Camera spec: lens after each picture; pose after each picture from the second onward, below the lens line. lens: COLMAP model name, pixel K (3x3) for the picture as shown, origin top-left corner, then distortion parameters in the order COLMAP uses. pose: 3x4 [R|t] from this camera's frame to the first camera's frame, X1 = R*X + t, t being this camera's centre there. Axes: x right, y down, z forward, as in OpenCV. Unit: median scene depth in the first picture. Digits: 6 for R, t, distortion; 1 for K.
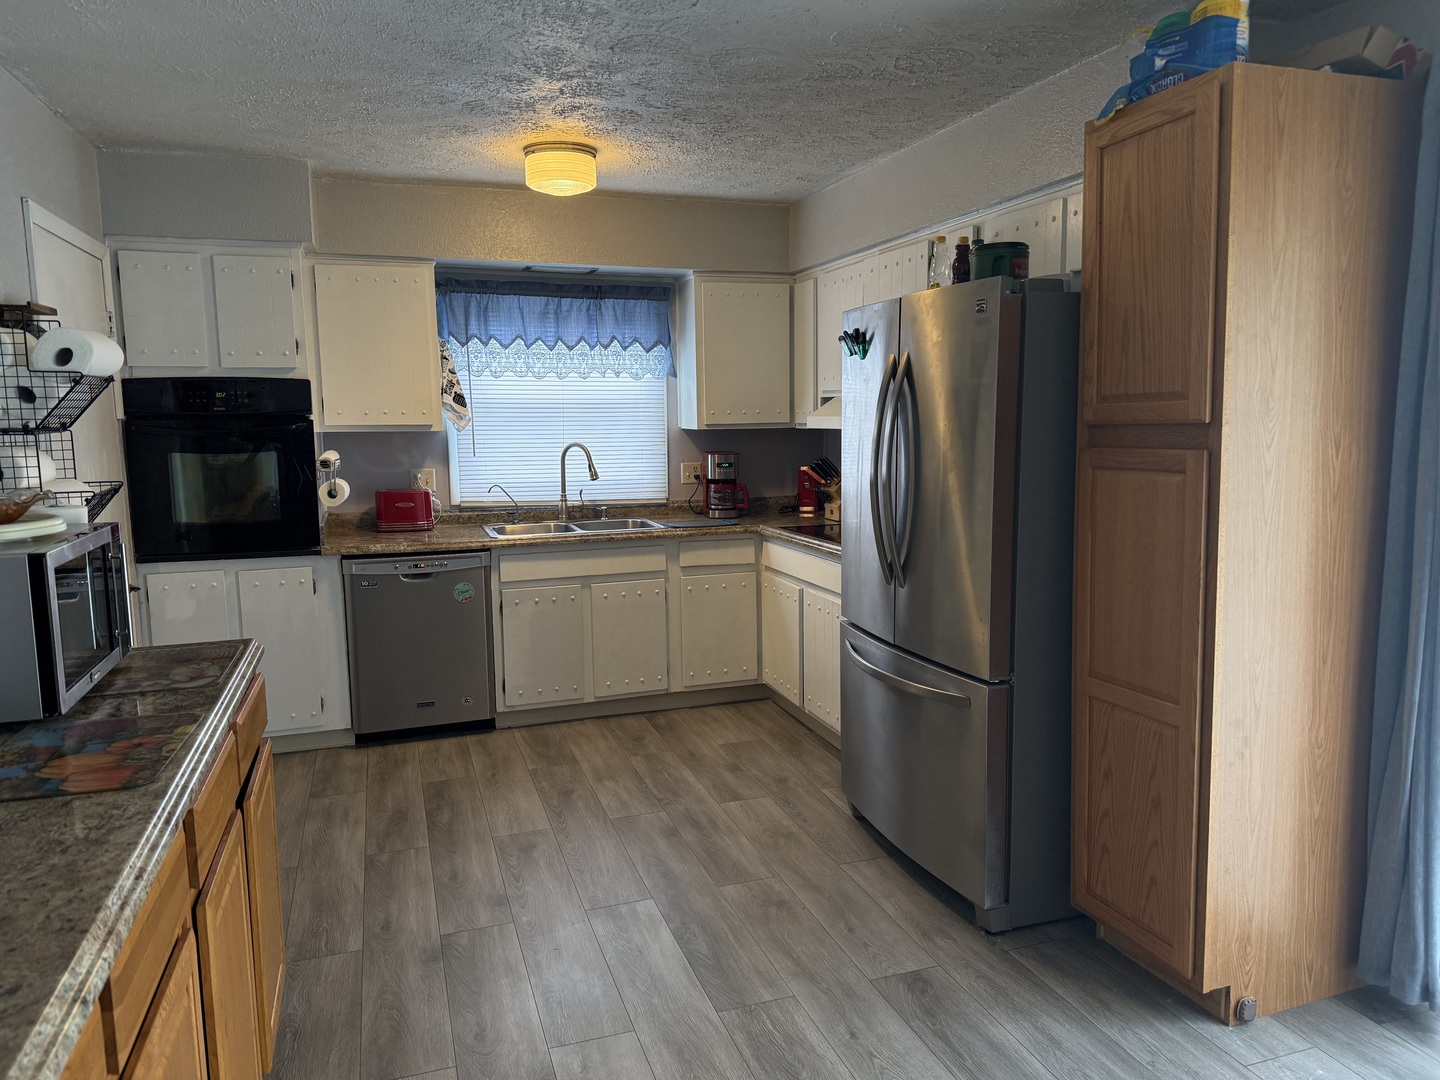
lens RADIAL K [[1008.2, 0, 752.8], [0, 1008.2, 517.7], [0, 0, 1]] dist [0.158215, -0.180707]
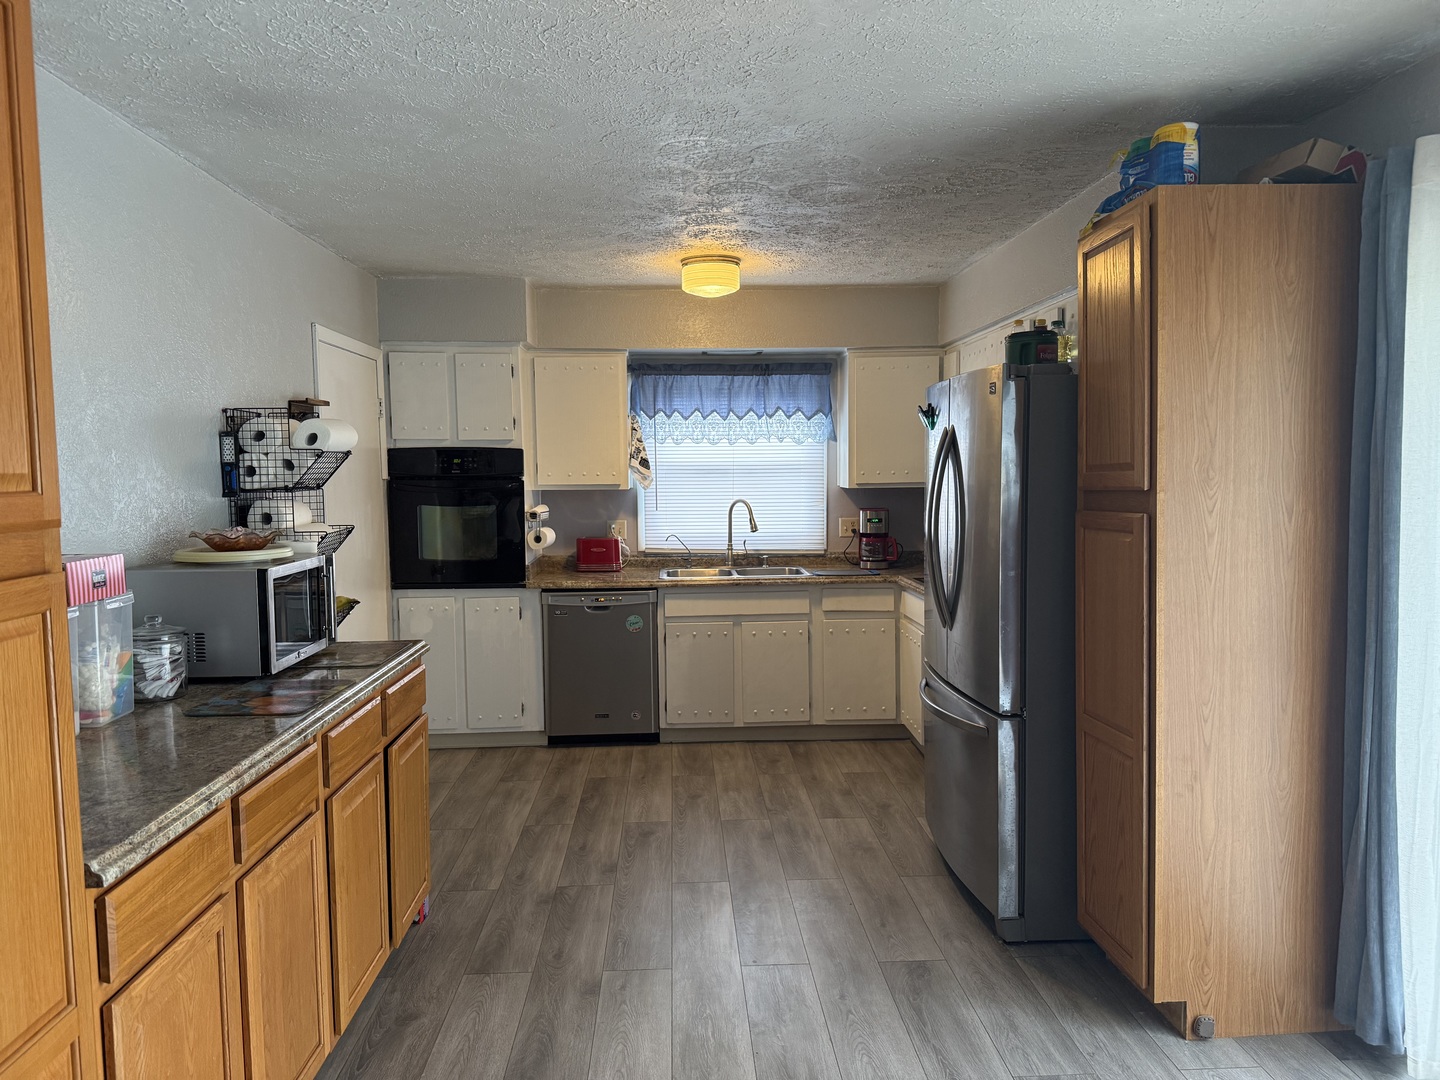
lens RADIAL K [[1008.2, 0, 752.8], [0, 1008.2, 517.7], [0, 0, 1]] dist [0.158215, -0.180707]
pose [[0.963638, 0.015075, -0.266786, 0.177902], [-0.029714, 0.998261, -0.050920, 0.005796], [0.265554, 0.056995, 0.962410, -0.120681]]
